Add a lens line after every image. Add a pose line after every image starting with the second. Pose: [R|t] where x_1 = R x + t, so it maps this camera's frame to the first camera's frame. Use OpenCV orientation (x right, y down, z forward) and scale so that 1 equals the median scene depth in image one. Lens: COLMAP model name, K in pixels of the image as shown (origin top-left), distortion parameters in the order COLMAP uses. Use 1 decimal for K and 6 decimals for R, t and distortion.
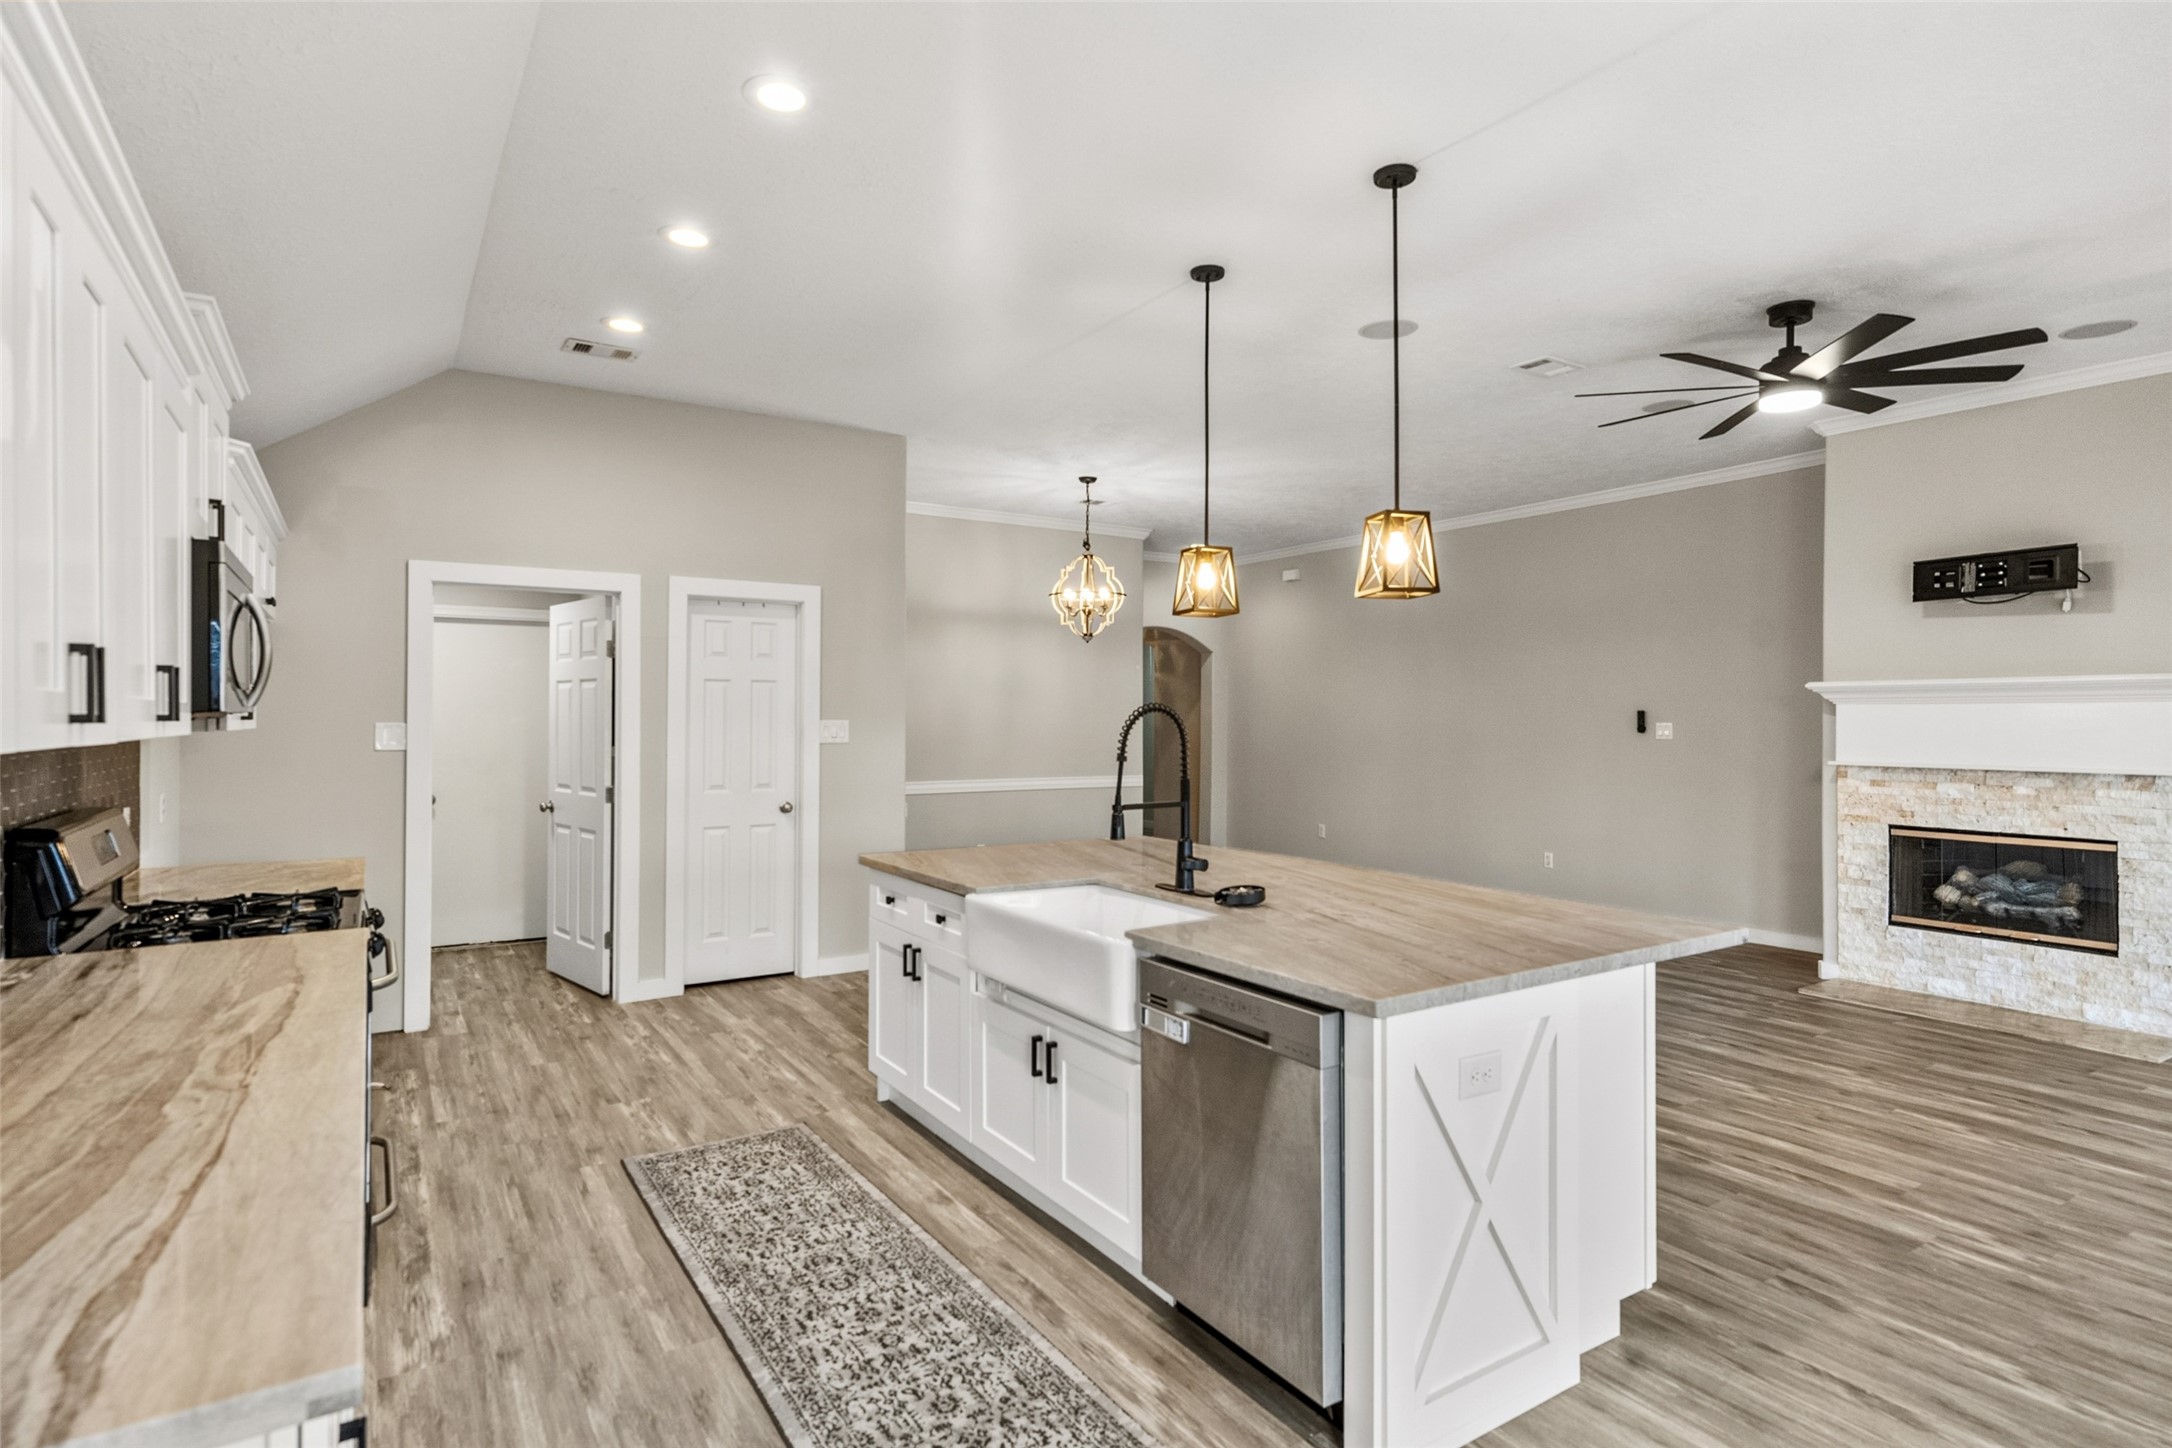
lens RADIAL K [[1108.3, 0, 1079.7], [0, 1108.3, 705.7], [0, 0, 1]] dist [0.004181, -0.003111]
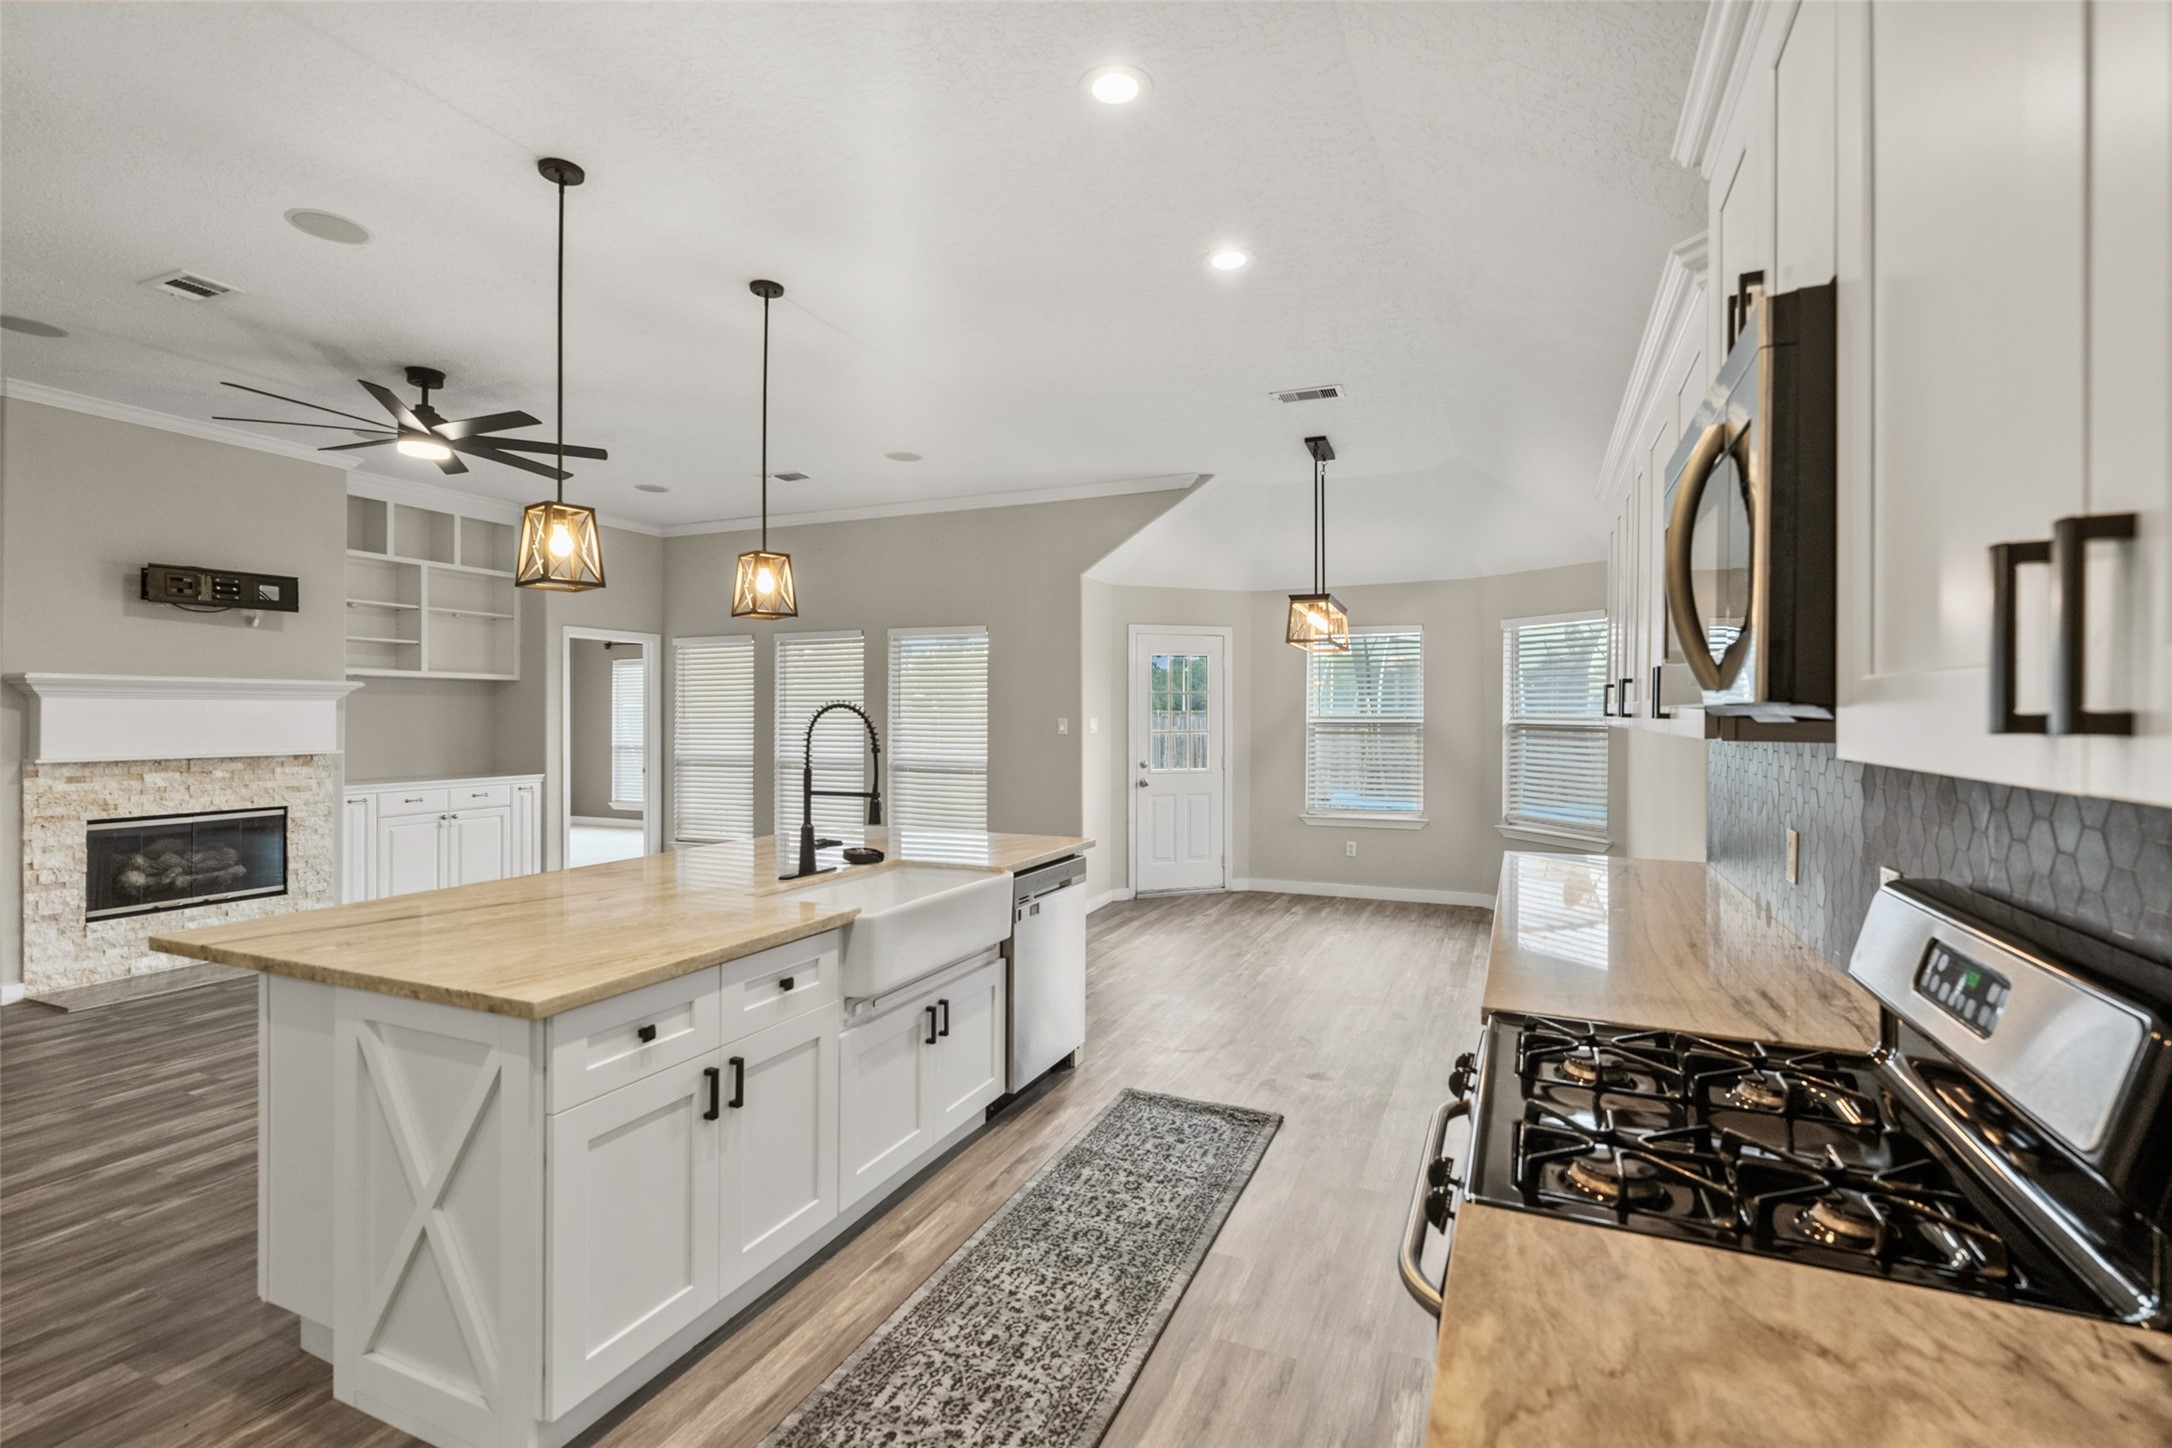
lens RADIAL K [[992.1, 0, 1083.7], [0, 992.1, 713.4], [0, 0, 1]] dist [-0.002560, 0.001180]
pose [[-0.548738, -0.001655, 0.835993, -0.637385], [-0.010194, 0.999937, -0.004711, 0.009163], [-0.835932, -0.011107, -0.548720, 0.964931]]
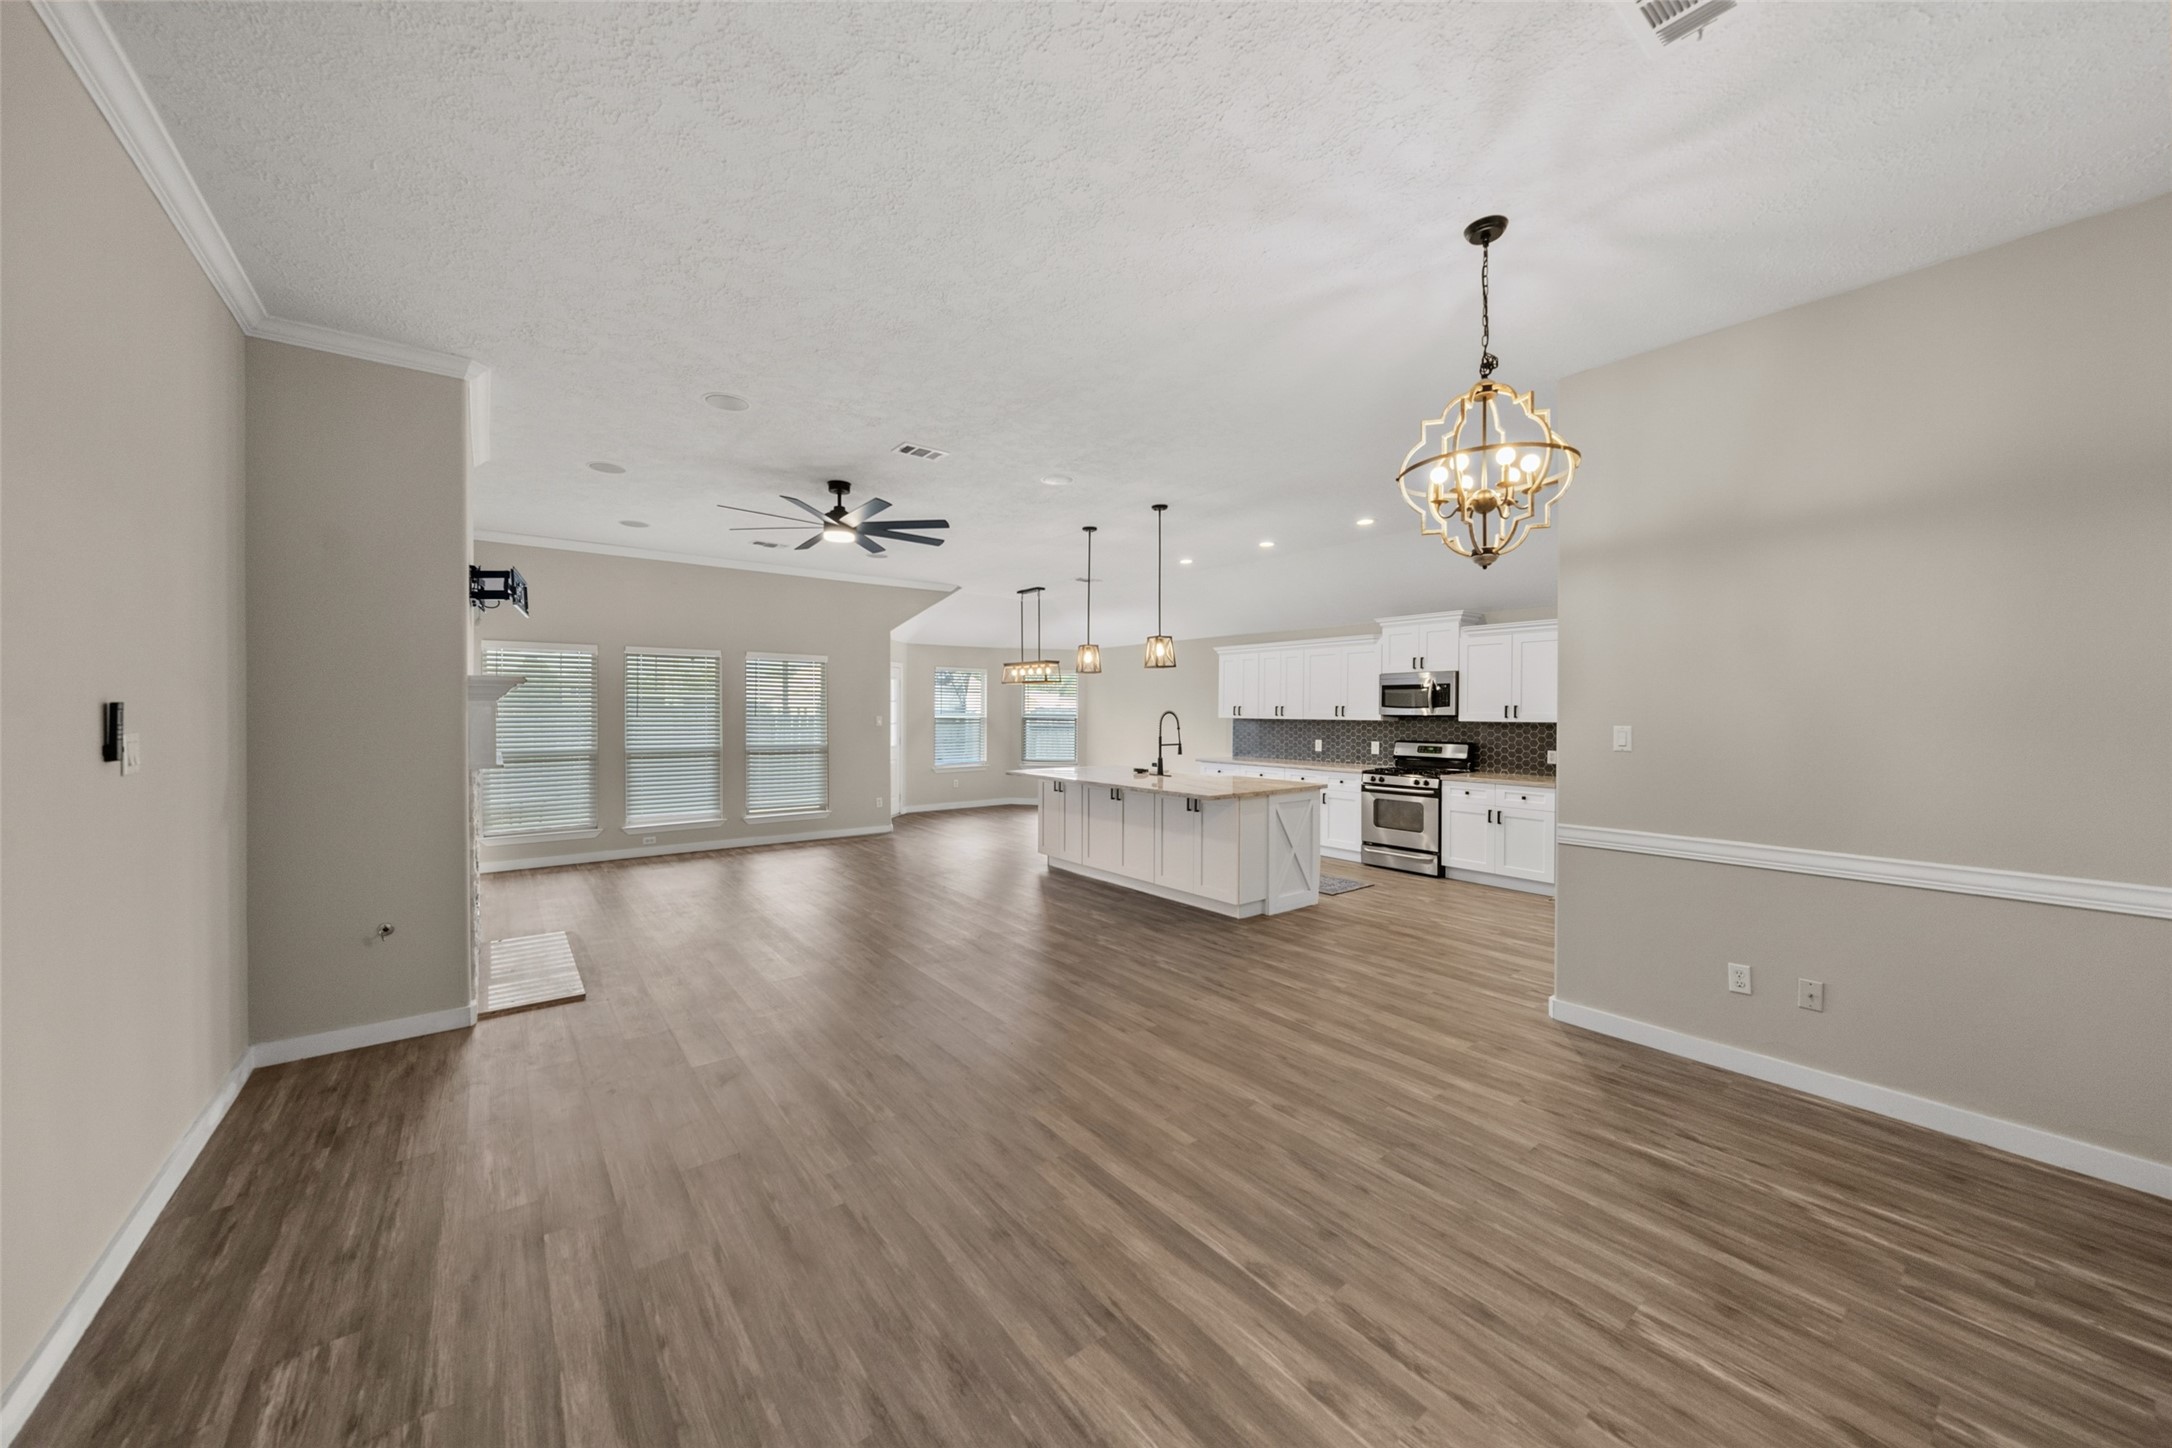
lens RADIAL K [[769.7, 0, 1084.5], [0, 769.7, 714.8], [0, 0, 1]] dist [-0.002568, -0.000586]
pose [[-0.995734, -0.004453, -0.092167, 0.352472], [-0.003954, 0.999977, -0.005590, 0.015431], [0.092190, -0.005202, -0.995728, 2.206364]]
